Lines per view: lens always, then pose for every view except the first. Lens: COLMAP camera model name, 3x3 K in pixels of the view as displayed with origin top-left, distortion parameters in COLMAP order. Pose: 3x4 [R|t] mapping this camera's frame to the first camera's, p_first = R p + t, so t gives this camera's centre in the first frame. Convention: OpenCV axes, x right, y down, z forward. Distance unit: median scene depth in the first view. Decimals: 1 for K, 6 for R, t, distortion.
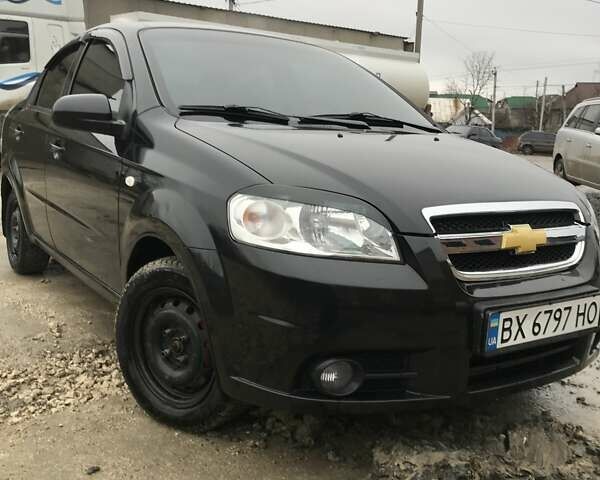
lens RADIAL K [[665.4, 0, 300.0], [0, 665.4, 240.0], [0, 0, 1]] dist [0.003852, -0.035752]
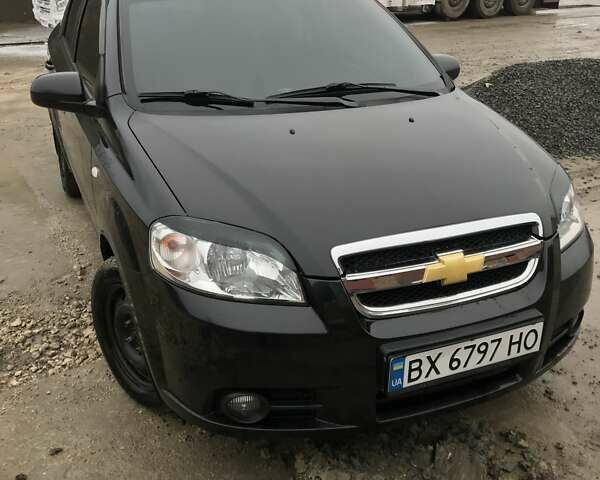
lens RADIAL K [[659.5, 0, 300.0], [0, 659.5, 240.0], [0, 0, 1]] dist [0.102153, -0.389235]
pose [[0.983931, 0.033240, -0.175425, 0.286263], [0.007701, 0.973702, 0.227695, -0.260262], [0.178380, -0.225388, 0.957800, 0.059794]]
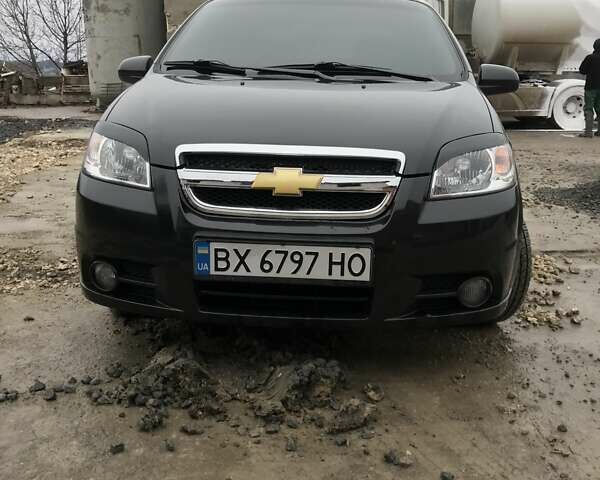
lens RADIAL K [[659.5, 0, 300.0], [0, 659.5, 240.0], [0, 0, 1]] dist [0.102153, -0.389235]
pose [[0.790382, 0.120471, -0.600652, 0.978850], [-0.087809, 0.992628, 0.083543, 0.001642], [0.606289, -0.013288, 0.795134, 0.203340]]
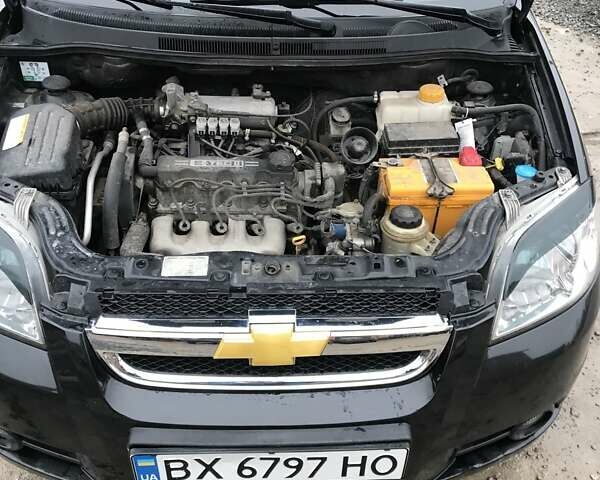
lens RADIAL K [[659.5, 0, 300.0], [0, 659.5, 240.0], [0, 0, 1]] dist [0.102153, -0.389235]
pose [[0.849920, 0.306419, -0.428652, 0.599683], [-0.070338, 0.872217, 0.484034, -0.393643], [0.522195, -0.381240, 0.762868, 0.579579]]
